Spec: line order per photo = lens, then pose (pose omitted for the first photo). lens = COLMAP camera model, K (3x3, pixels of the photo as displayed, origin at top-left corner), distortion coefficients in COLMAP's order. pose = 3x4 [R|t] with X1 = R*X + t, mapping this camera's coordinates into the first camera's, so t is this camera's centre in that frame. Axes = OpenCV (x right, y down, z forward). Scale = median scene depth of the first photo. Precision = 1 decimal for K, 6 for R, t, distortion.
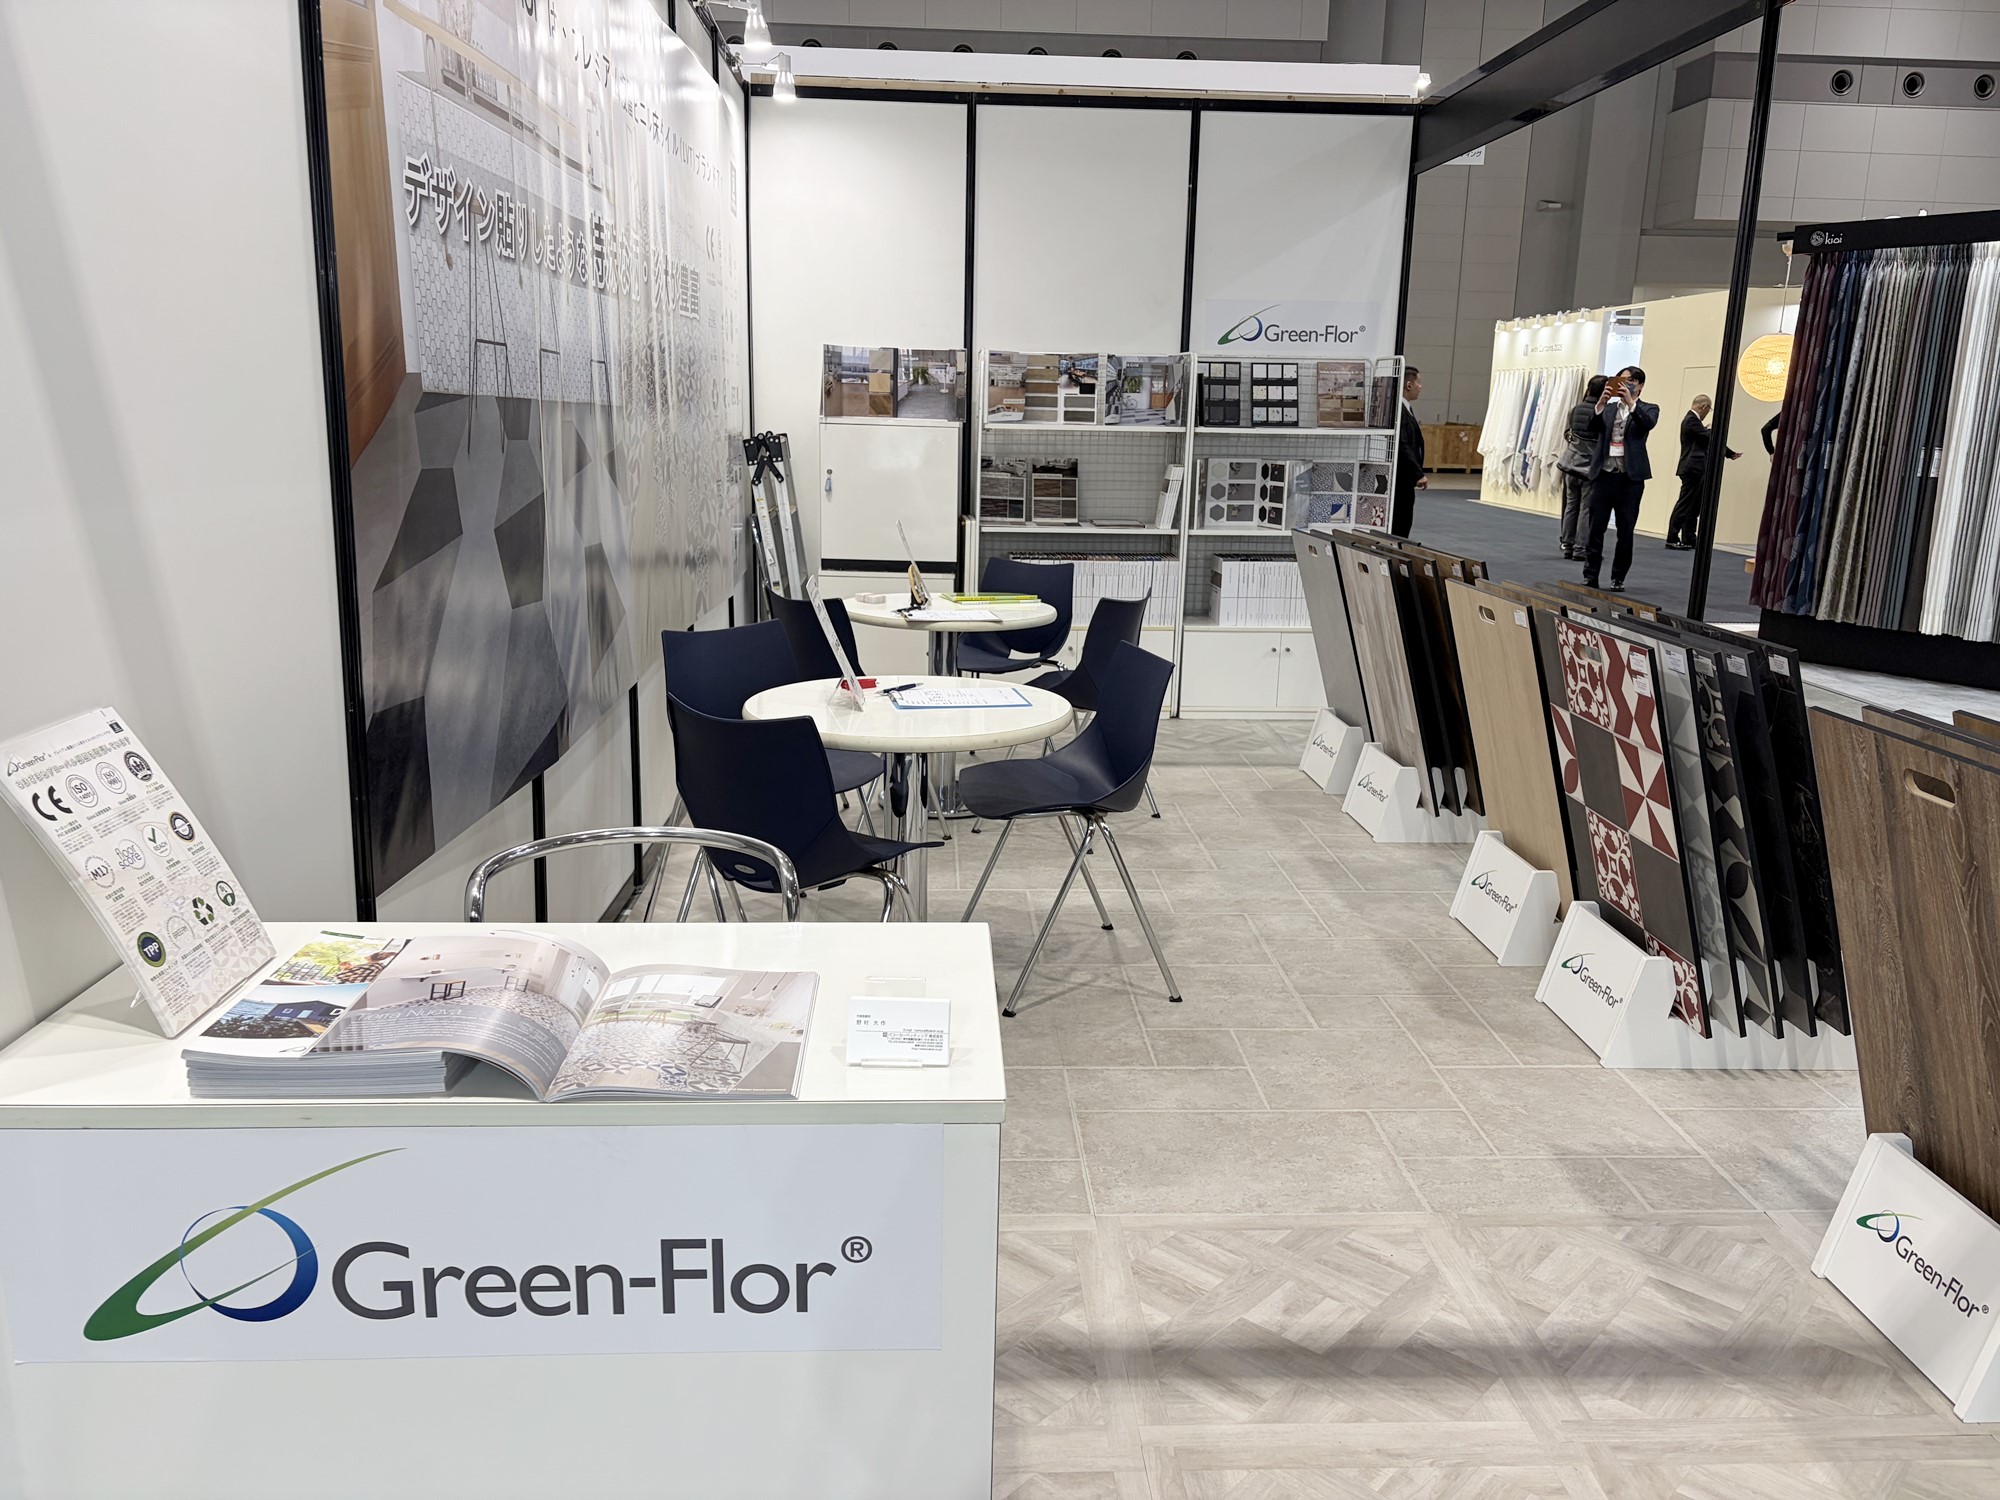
lens RADIAL K [[1519.5, 0, 998.6], [0, 1519.5, 753.8], [0, 0, 1]] dist [0.021069, 0.000791]
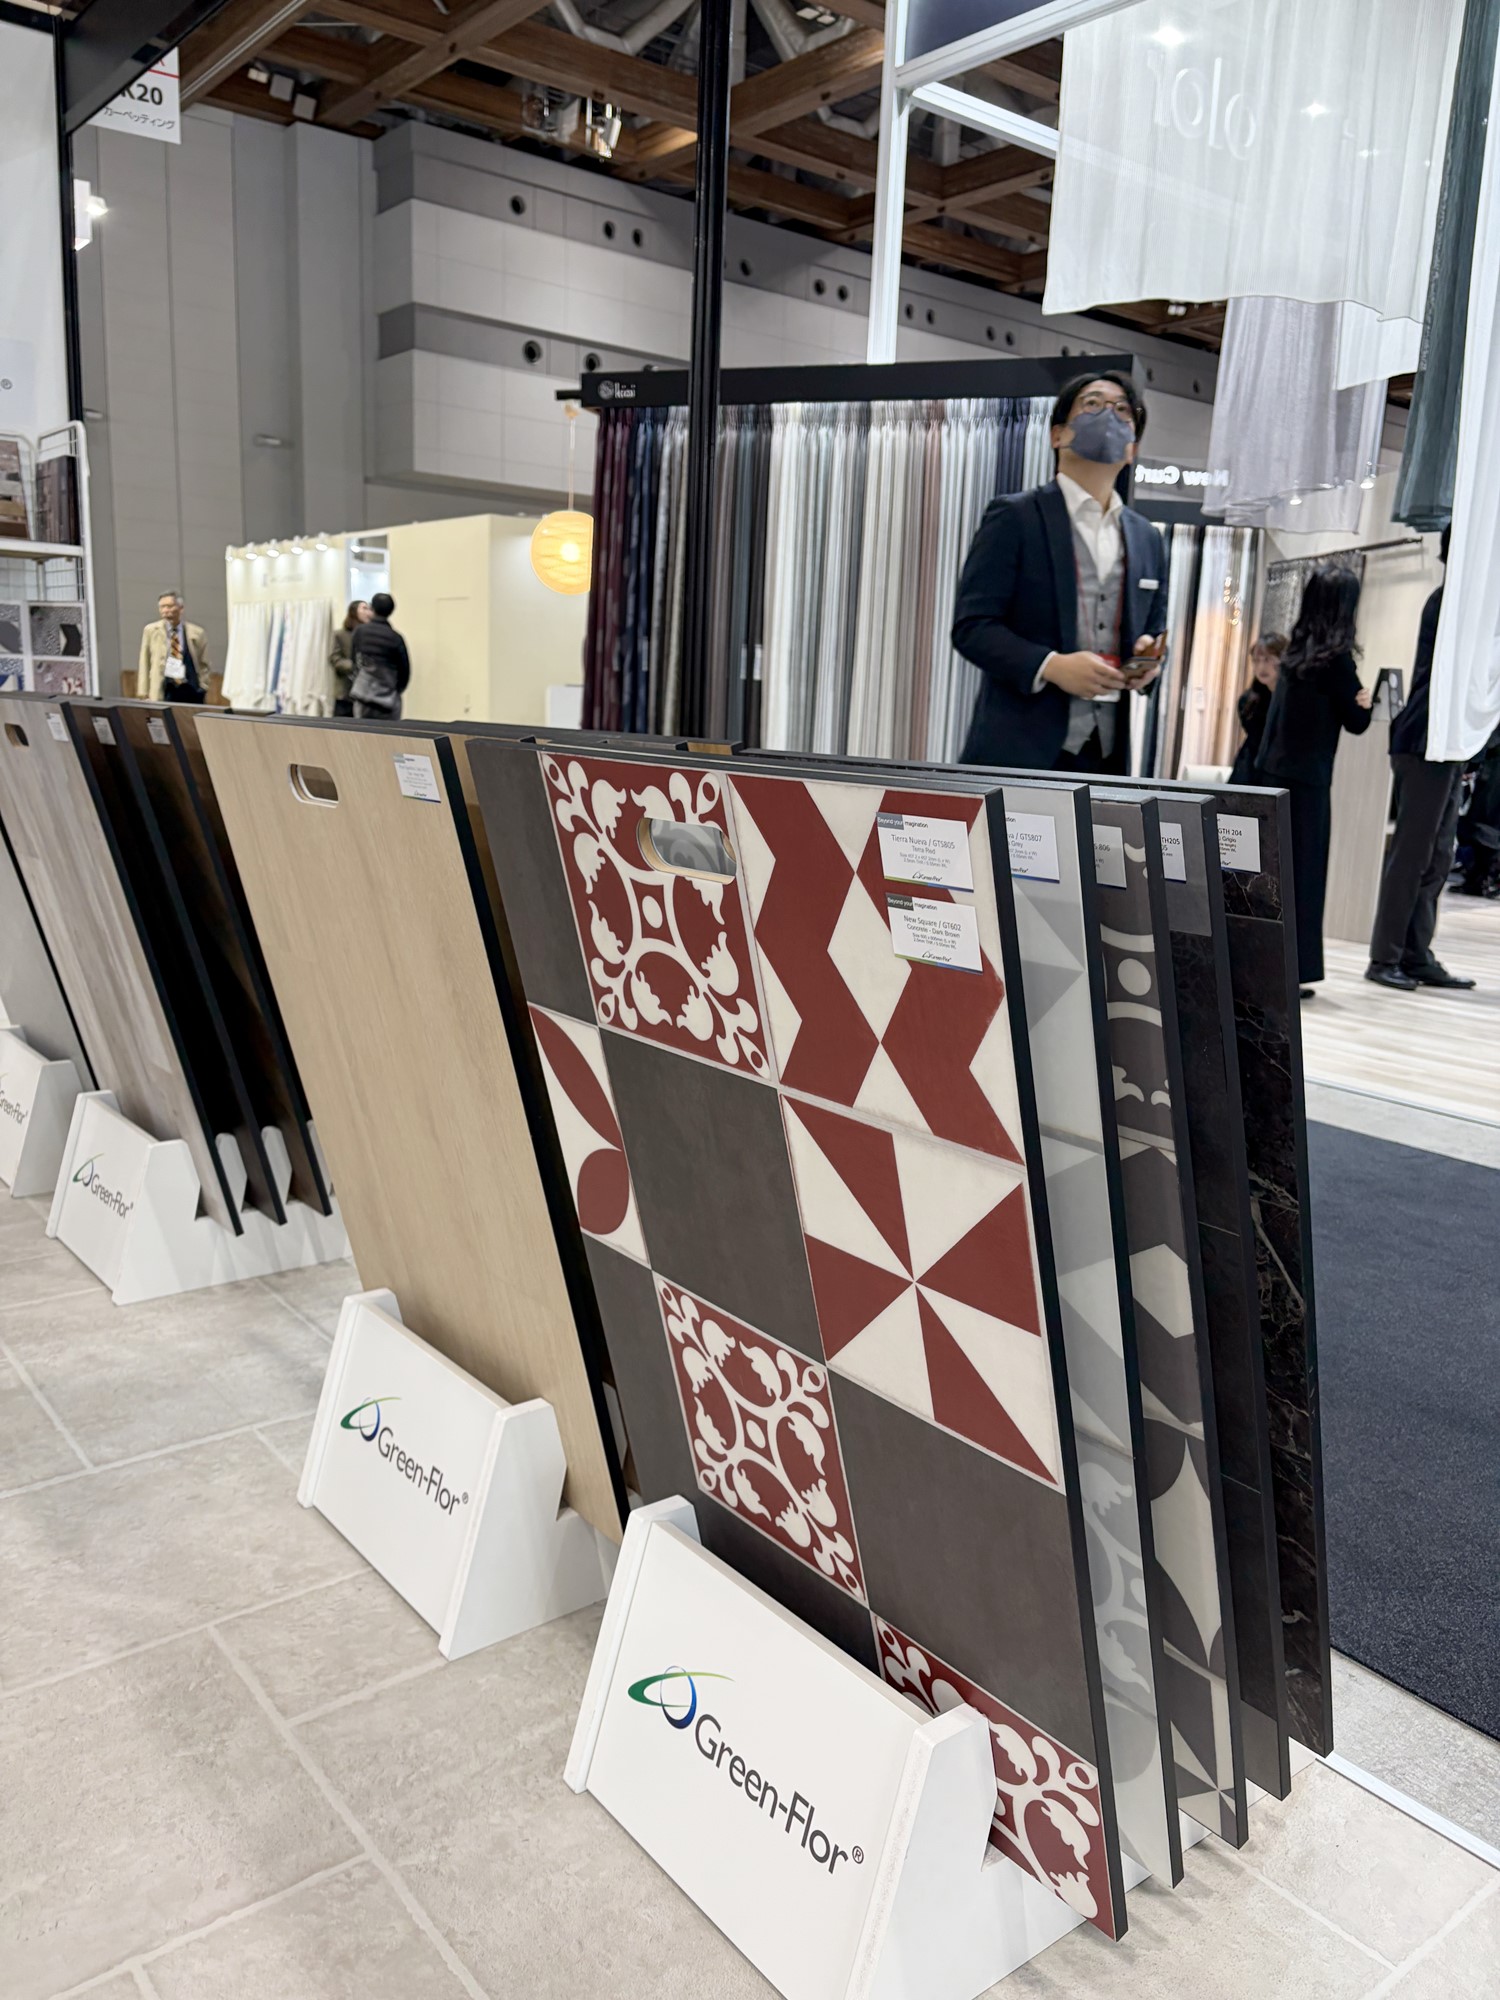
lens RADIAL K [[1519.5, 0, 750.6], [0, 1519.5, 1005.4], [0, 0, 1]] dist [0.021069, 0.000791]
pose [[0.809221, -0.103066, 0.578393, 0.147034], [0.110804, 0.993598, 0.022028, -0.026392], [-0.576960, 0.046262, 0.815461, 0.507915]]
